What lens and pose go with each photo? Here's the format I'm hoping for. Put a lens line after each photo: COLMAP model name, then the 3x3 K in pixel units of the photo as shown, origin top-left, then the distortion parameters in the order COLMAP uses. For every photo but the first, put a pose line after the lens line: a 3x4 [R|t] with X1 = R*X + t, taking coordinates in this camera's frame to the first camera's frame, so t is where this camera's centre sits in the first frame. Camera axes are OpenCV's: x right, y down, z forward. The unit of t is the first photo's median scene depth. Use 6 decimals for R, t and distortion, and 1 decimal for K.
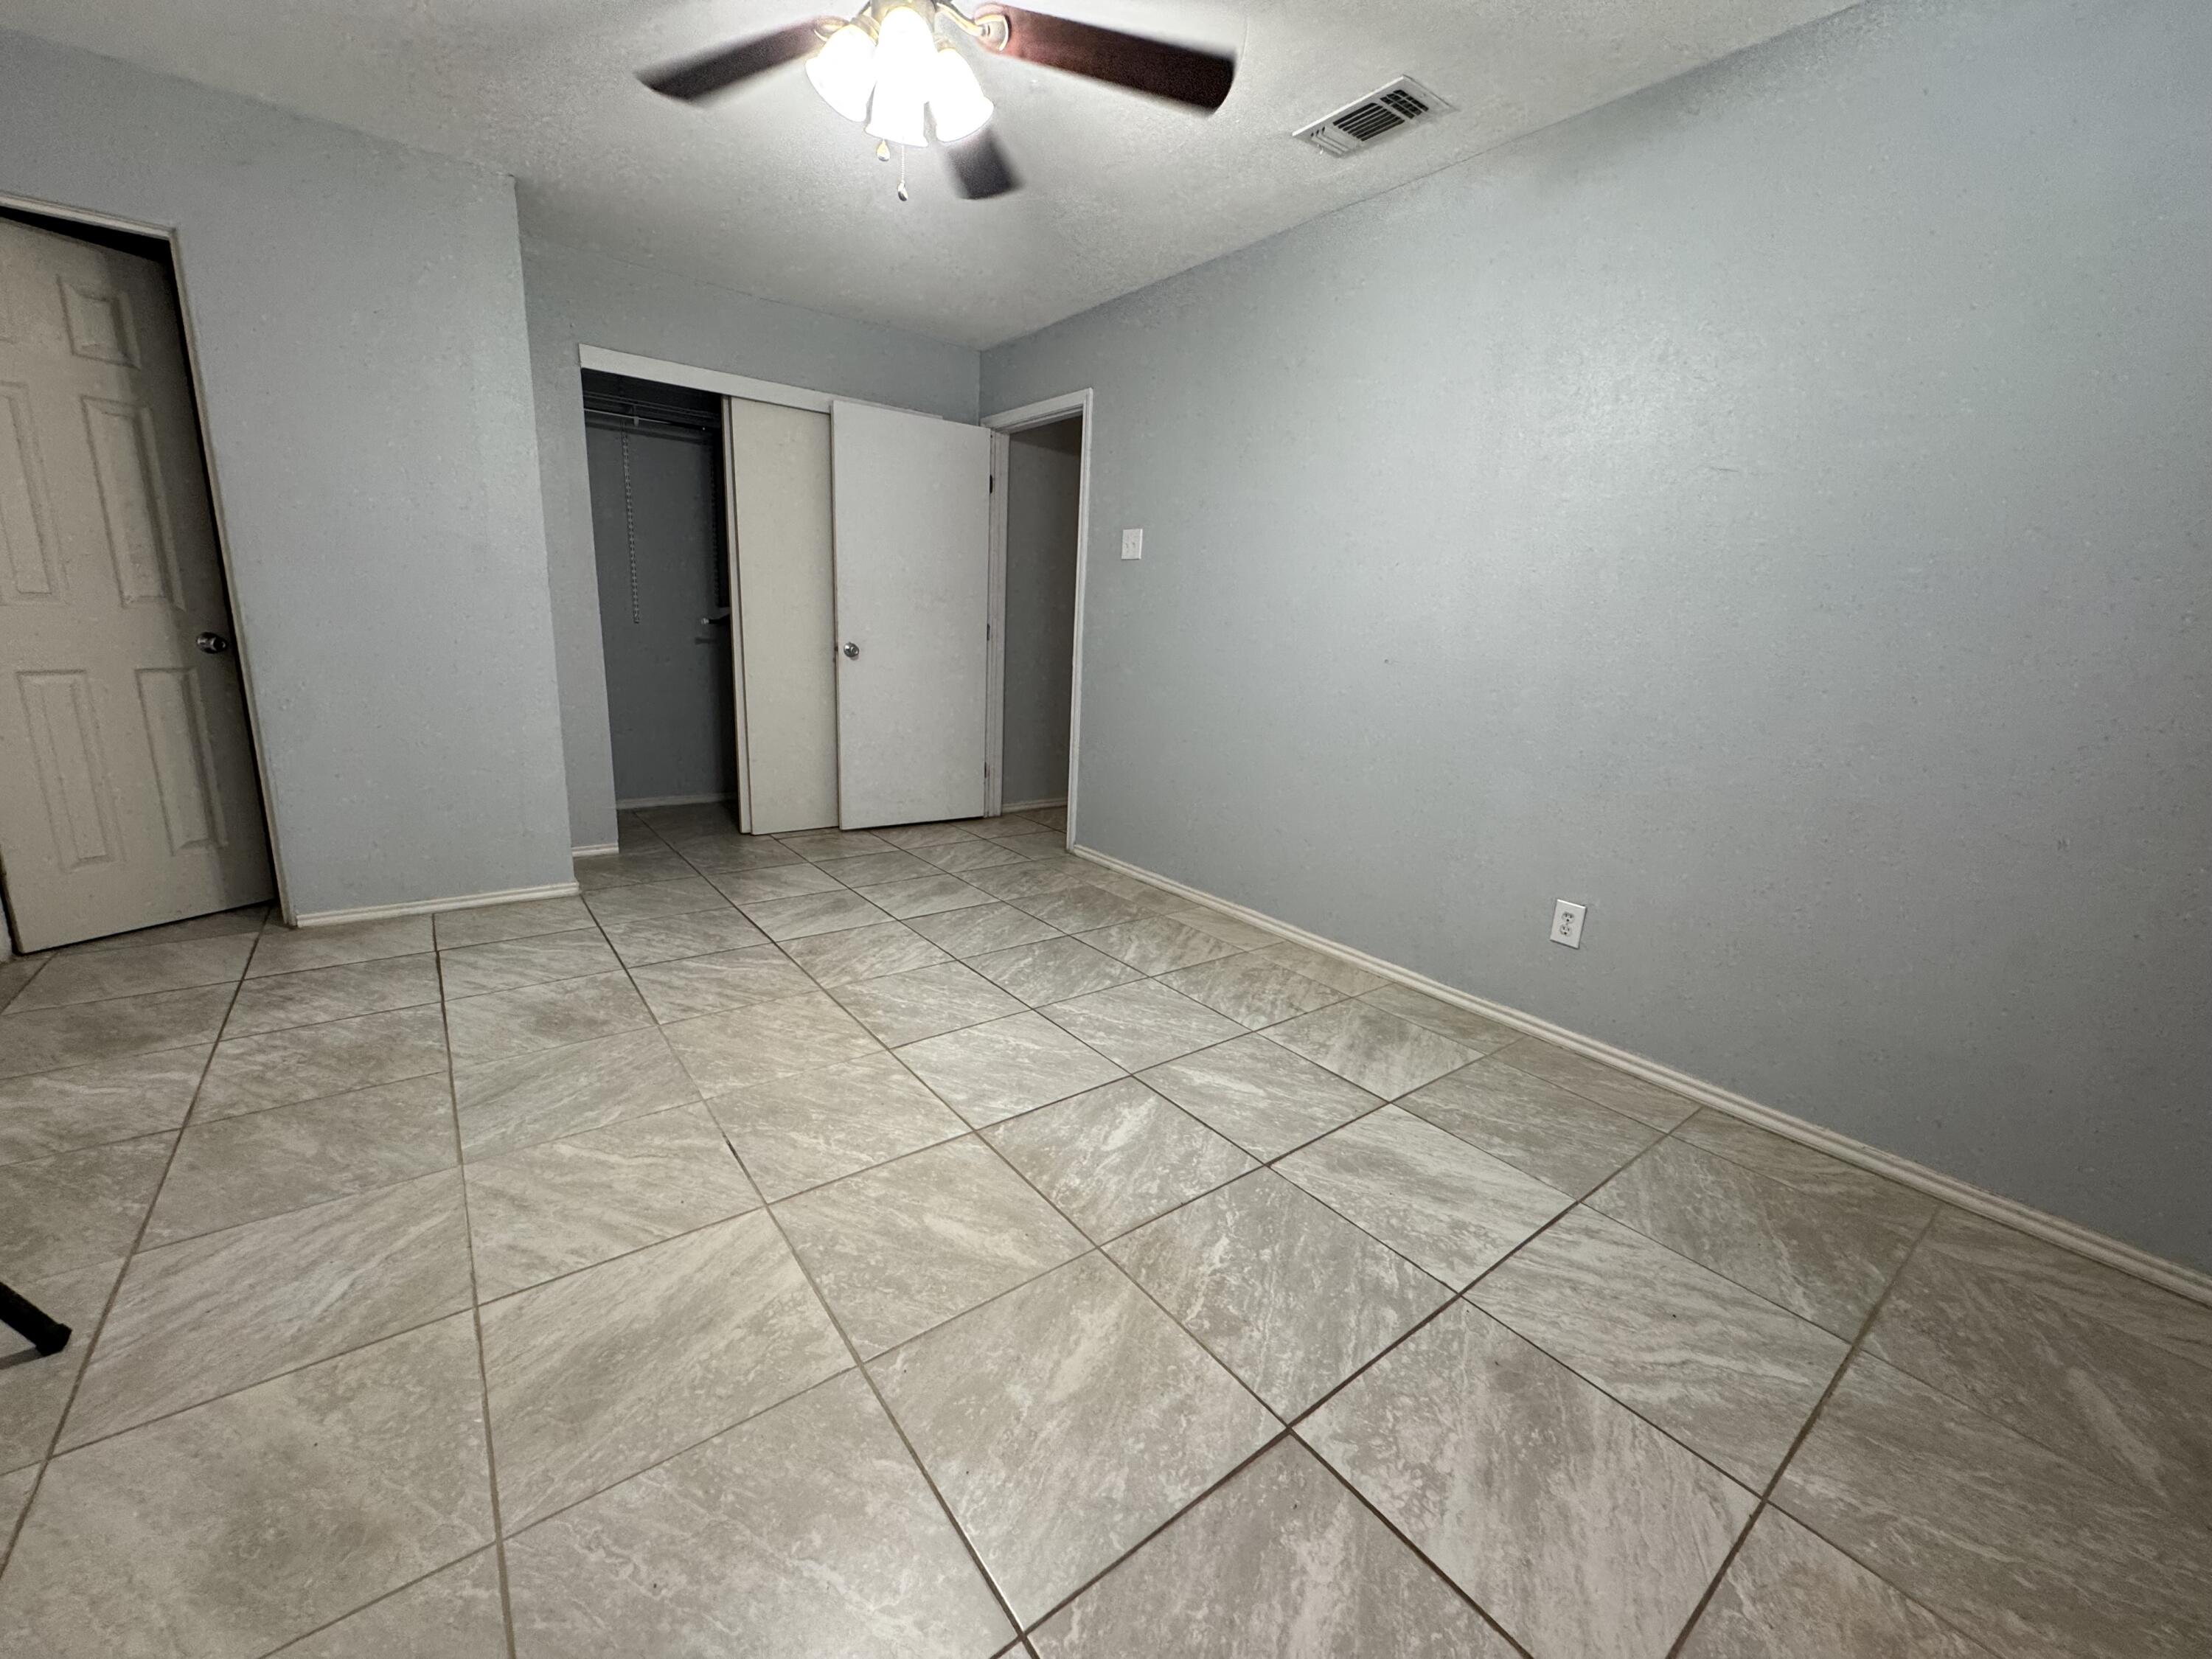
lens RADIAL K [[881.6, 0, 1107.6], [0, 881.6, 816.5], [0, 0, 1]] dist [-0.003100, 0.001043]
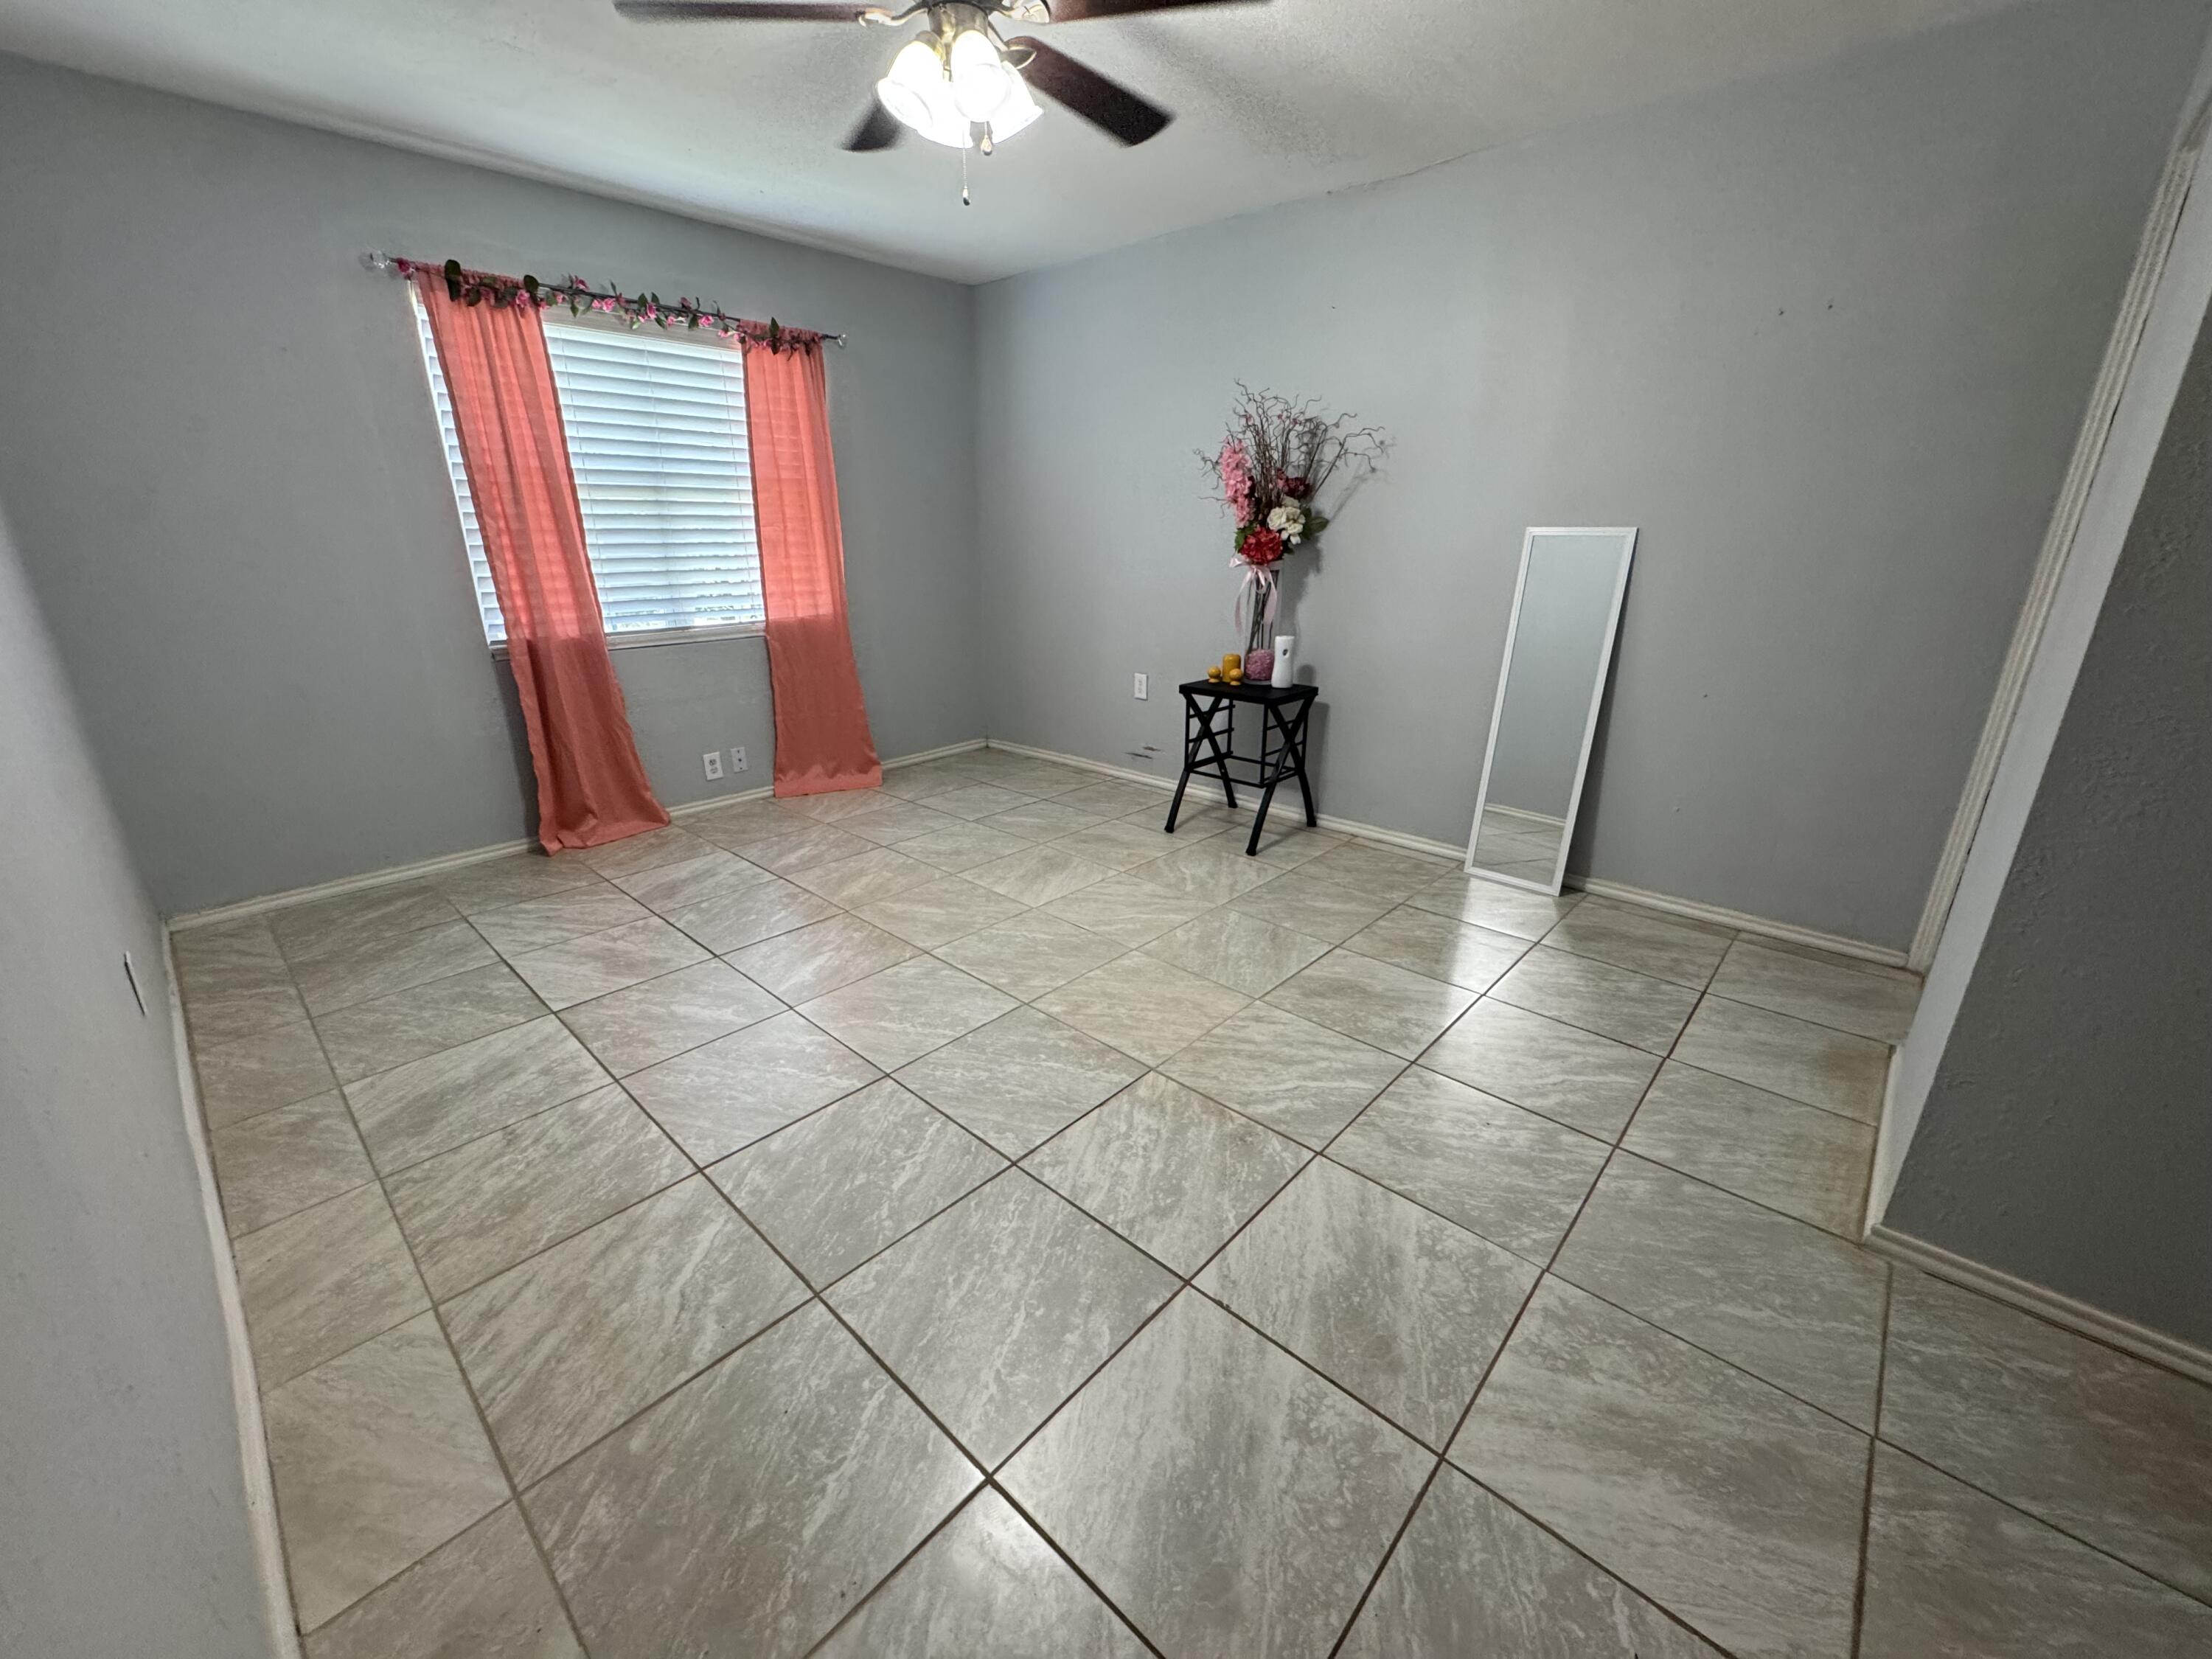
lens RADIAL K [[881.6, 0, 1110.0], [0, 881.6, 822.8], [0, 0, 1]] dist [-0.003100, 0.001043]
pose [[-0.984591, 0.006870, -0.174738, -0.162062], [-0.083803, 0.858481, 0.505953, -0.460033], [0.153485, 0.512800, -0.844677, 1.772881]]
